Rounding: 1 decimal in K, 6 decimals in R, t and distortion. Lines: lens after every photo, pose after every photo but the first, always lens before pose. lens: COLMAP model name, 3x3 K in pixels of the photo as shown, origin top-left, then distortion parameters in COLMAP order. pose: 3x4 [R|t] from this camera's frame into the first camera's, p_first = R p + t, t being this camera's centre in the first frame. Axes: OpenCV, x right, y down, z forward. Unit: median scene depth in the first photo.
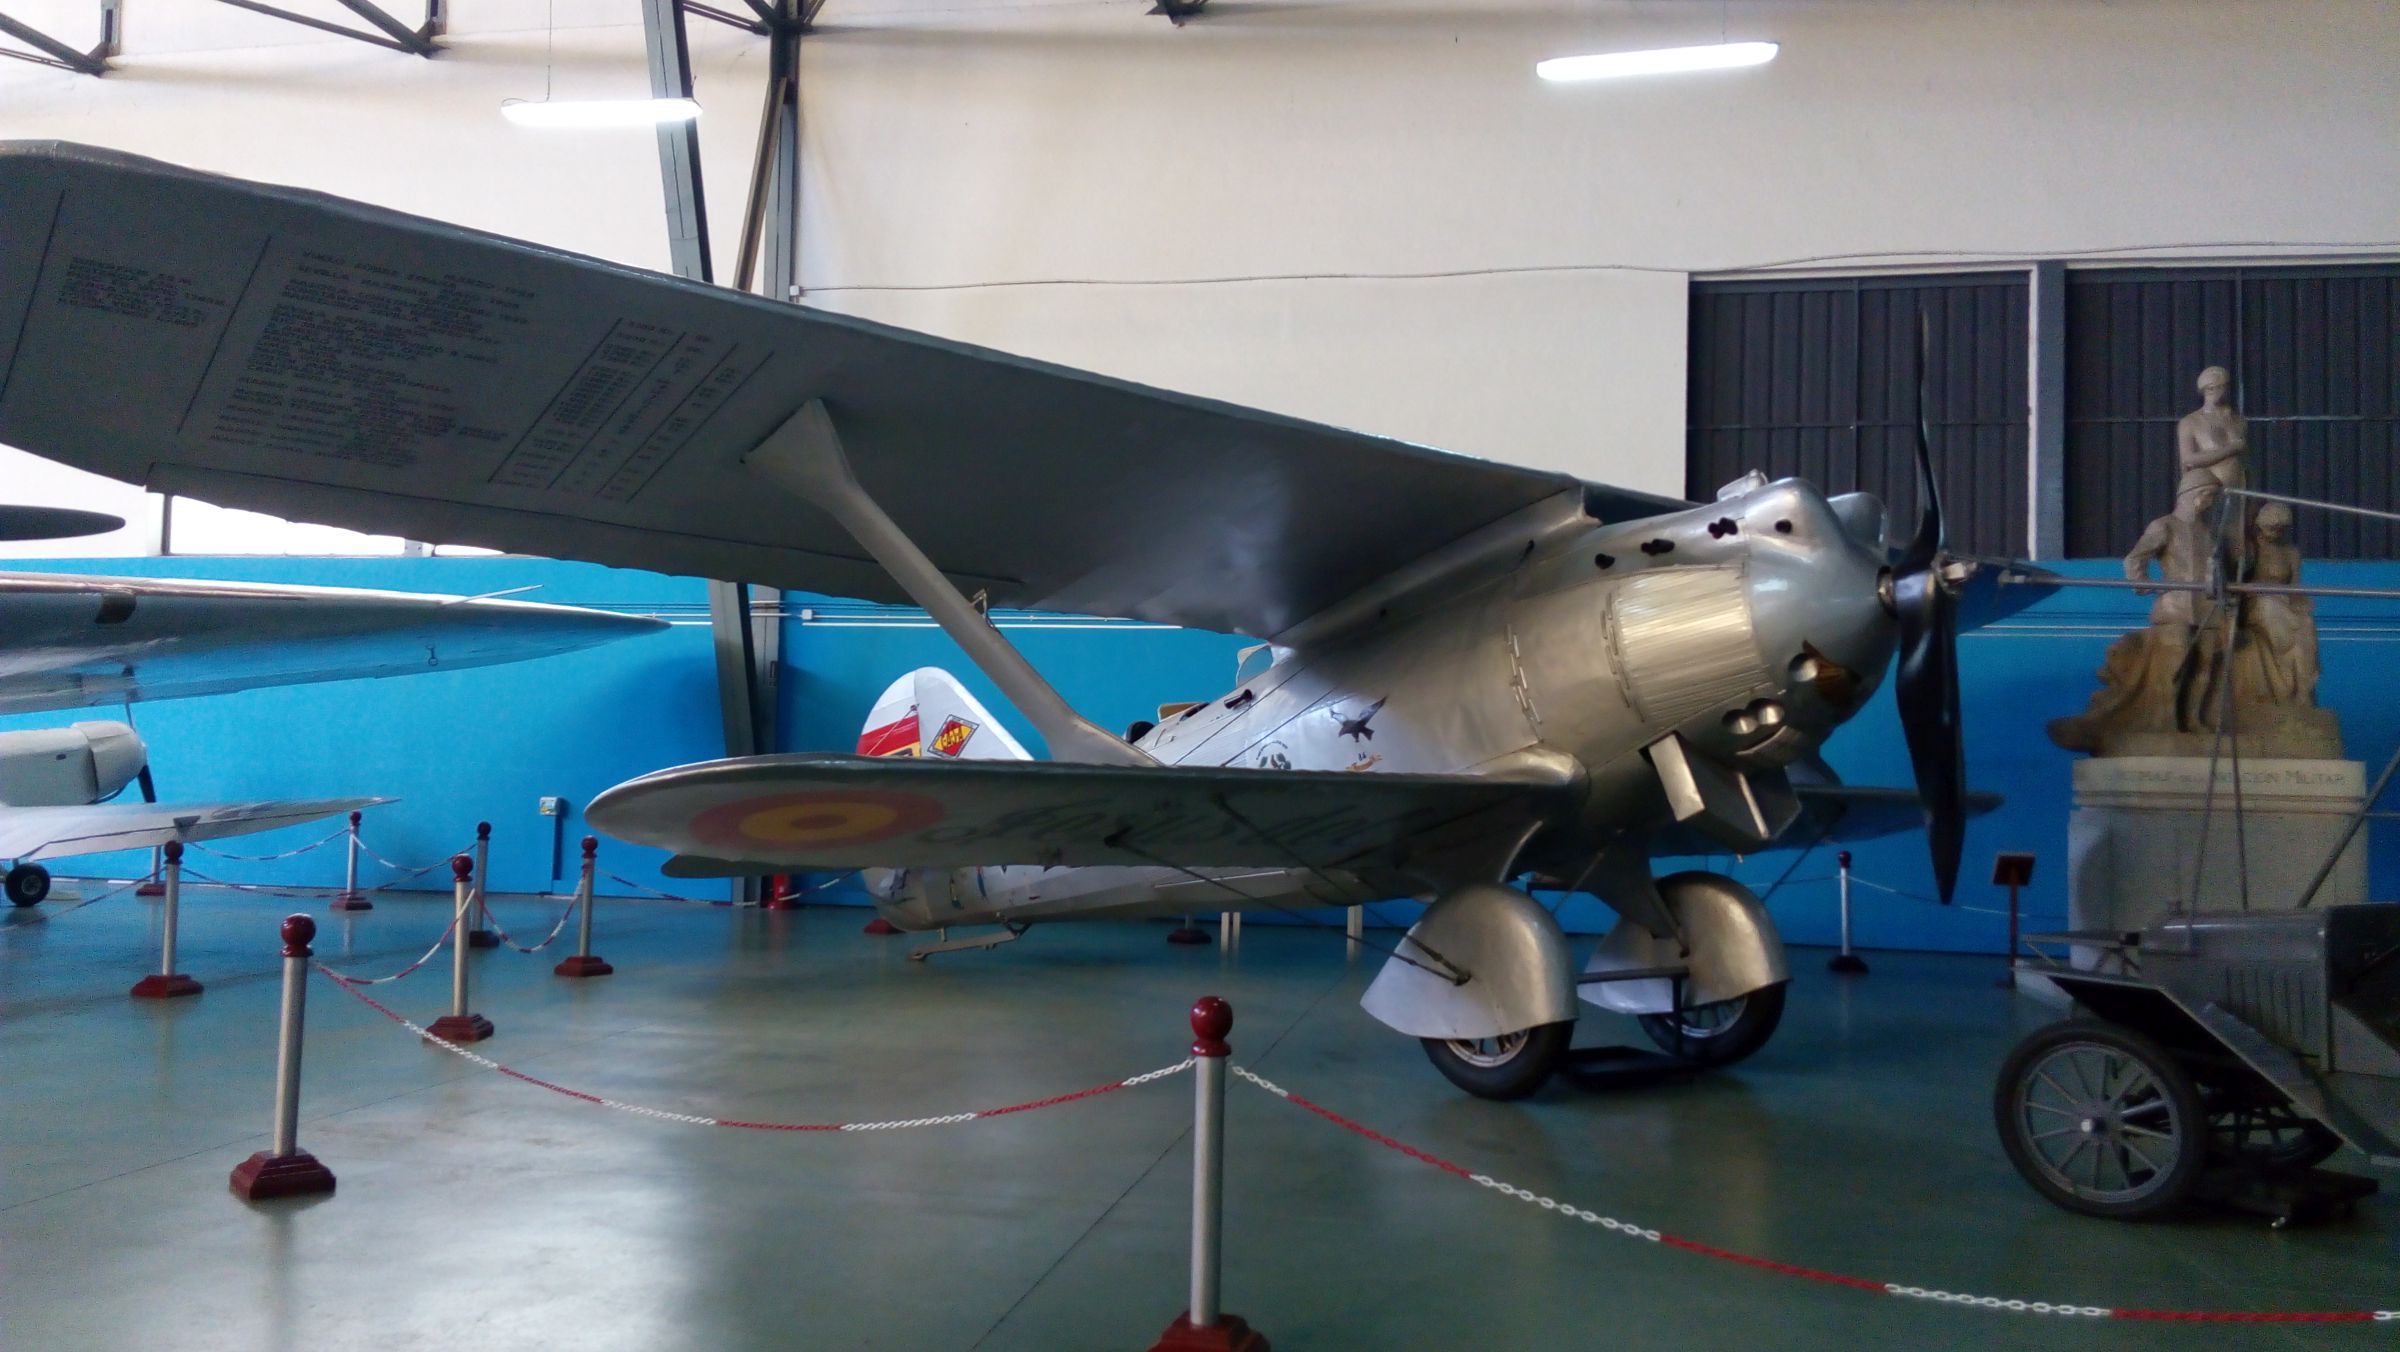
lens RADIAL K [[1781.6, 0, 1191.1], [0, 1781.6, 670.9], [0, 0, 1]] dist [0.058977, -0.078890]
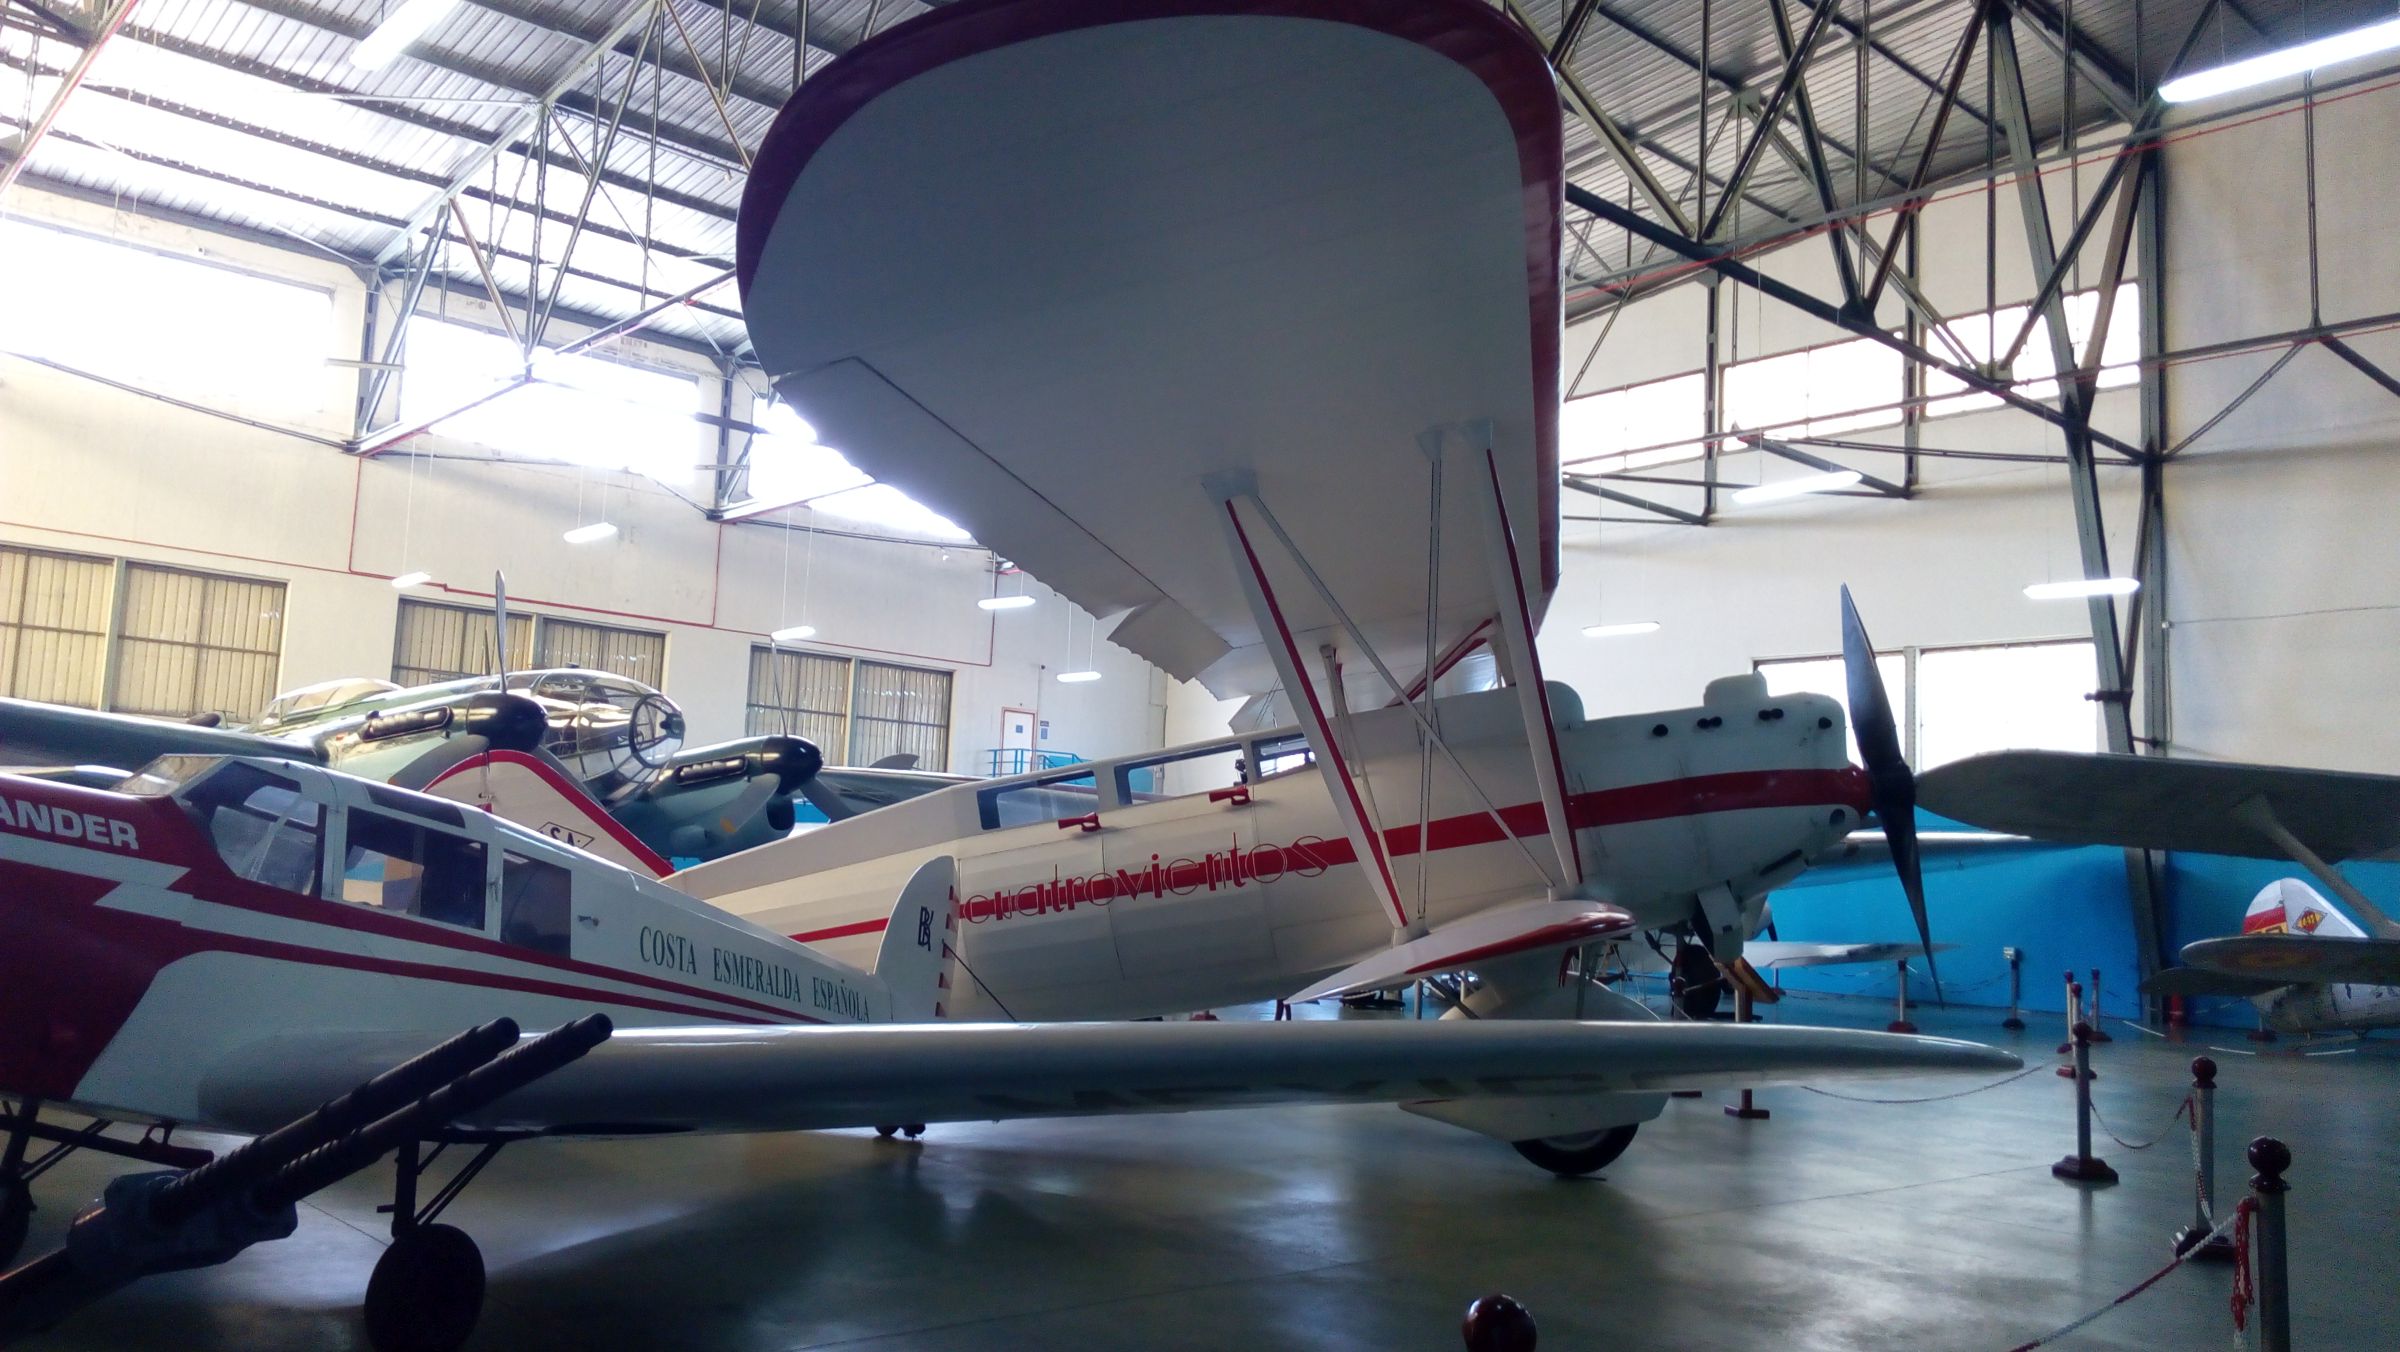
lens RADIAL K [[1781.6, 0, 1182.5], [0, 1781.6, 687.3], [0, 0, 1]] dist [0.058977, -0.078890]
pose [[0.786913, -0.053718, -0.614722, 0.097945], [0.006531, 0.996873, -0.078753, -0.062005], [0.617030, 0.057957, 0.784803, -1.129871]]
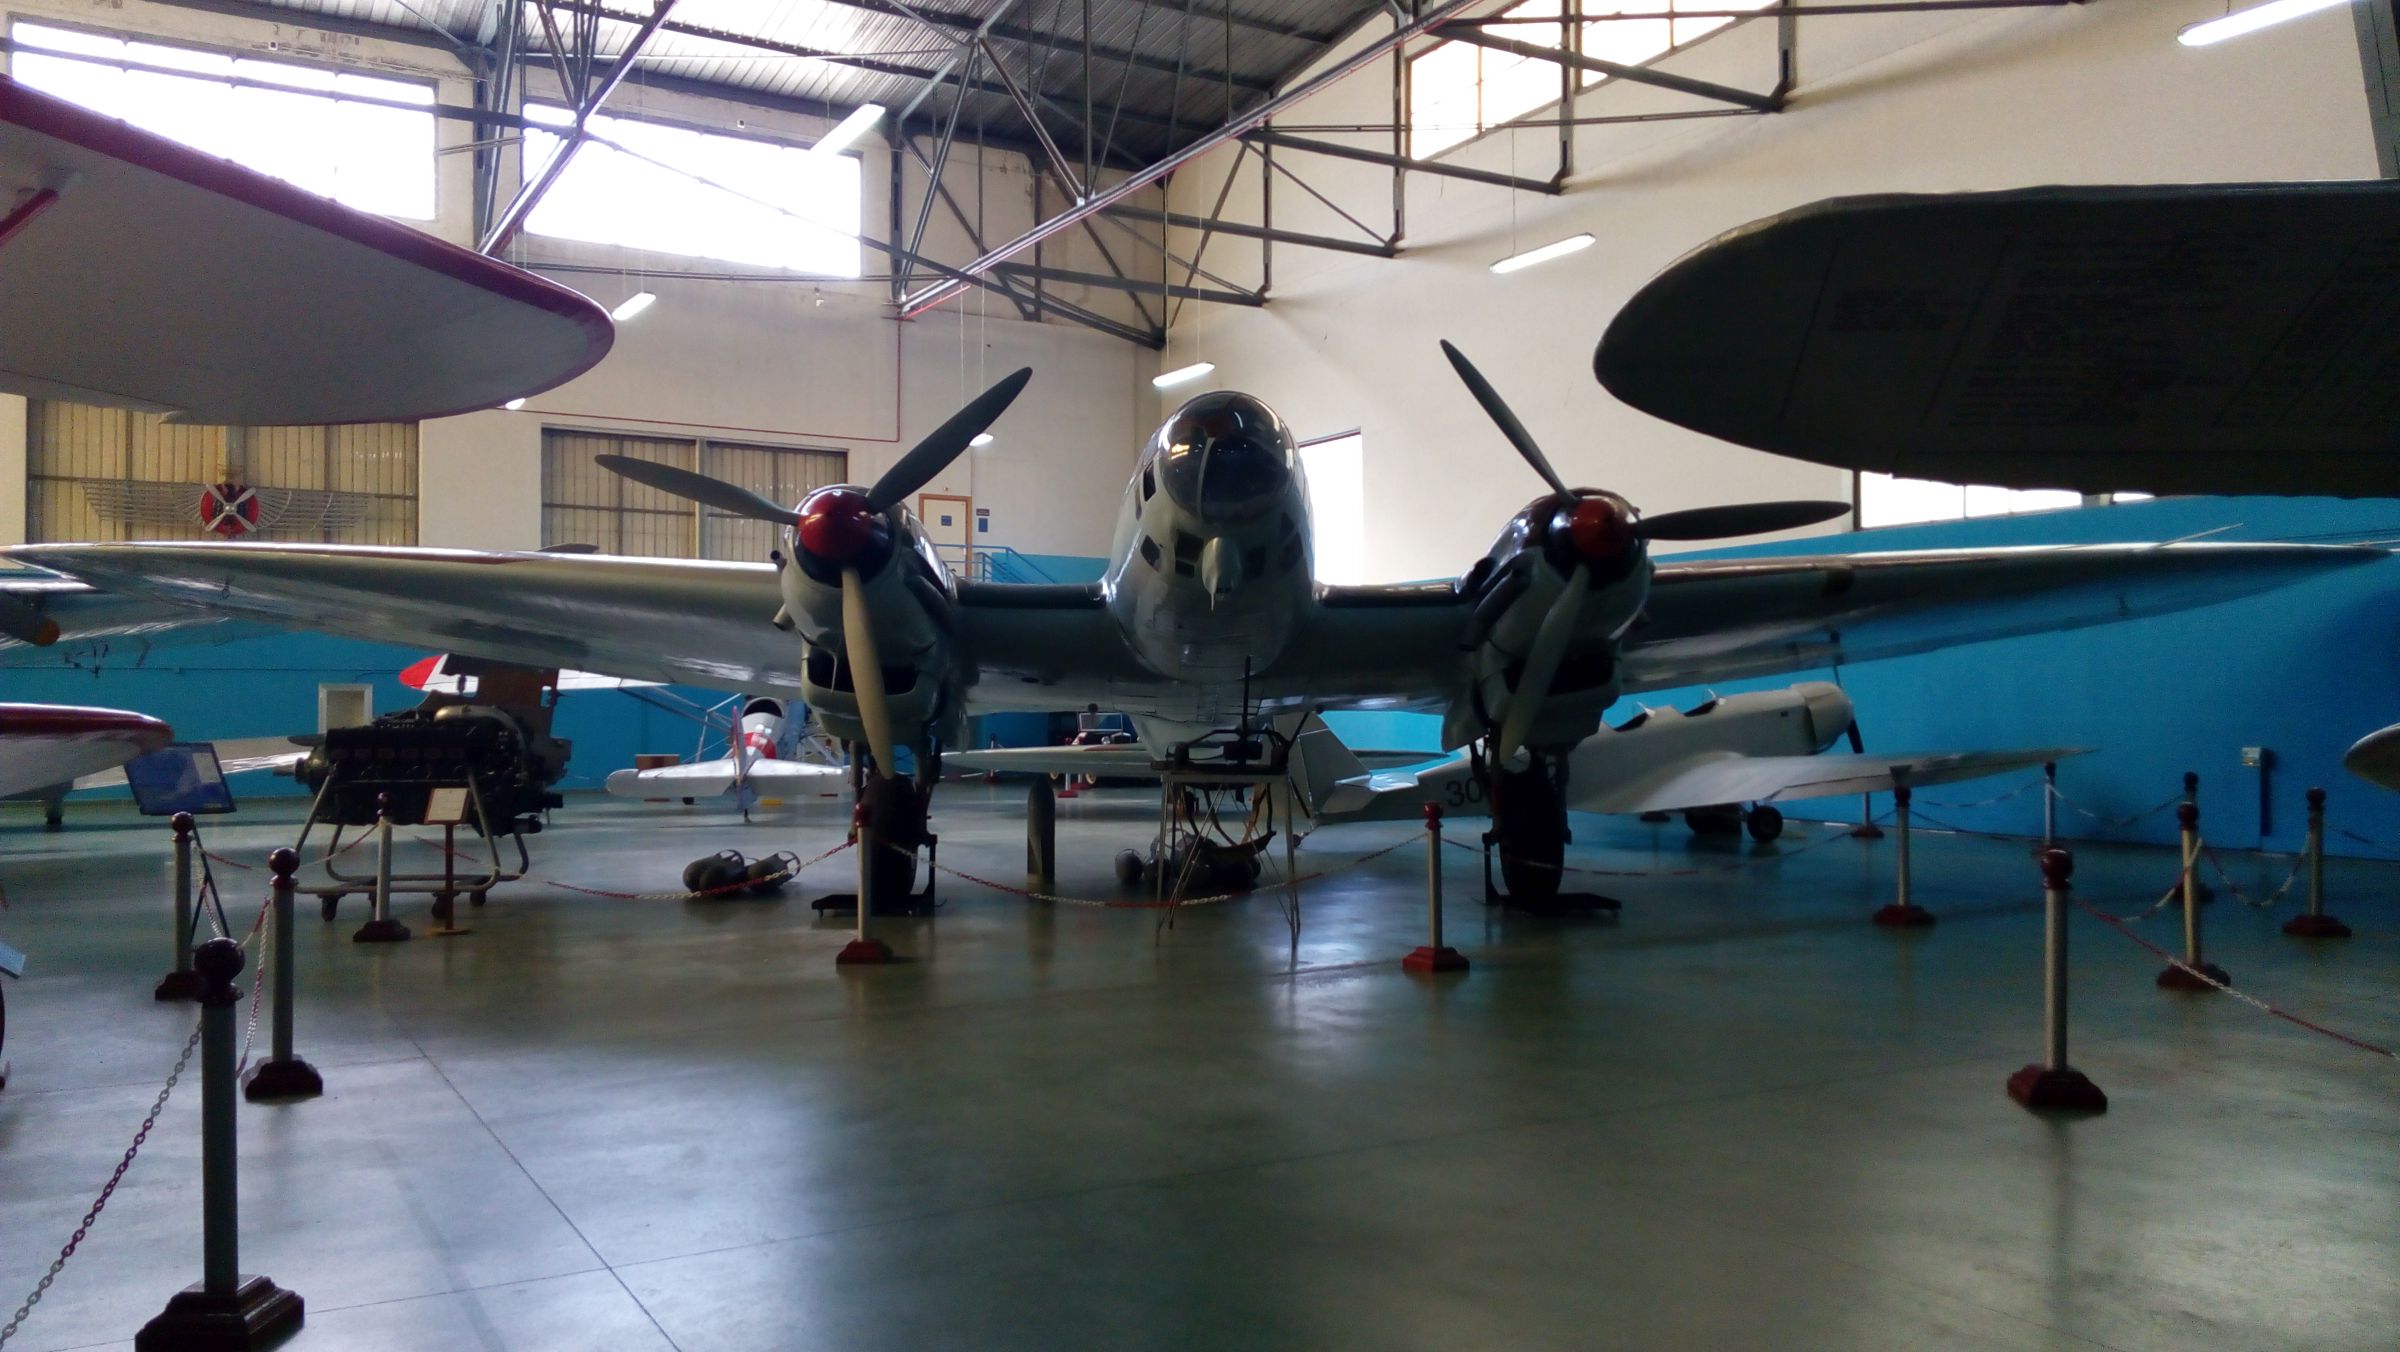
lens RADIAL K [[1781.6, 0, 1191.2], [0, 1781.6, 696.5], [0, 0, 1]] dist [0.058977, -0.078890]
pose [[0.650825, -0.027976, -0.758712, -0.004090], [0.058375, 0.998207, 0.013267, -0.001788], [0.756980, -0.052924, 0.651291, -0.051962]]
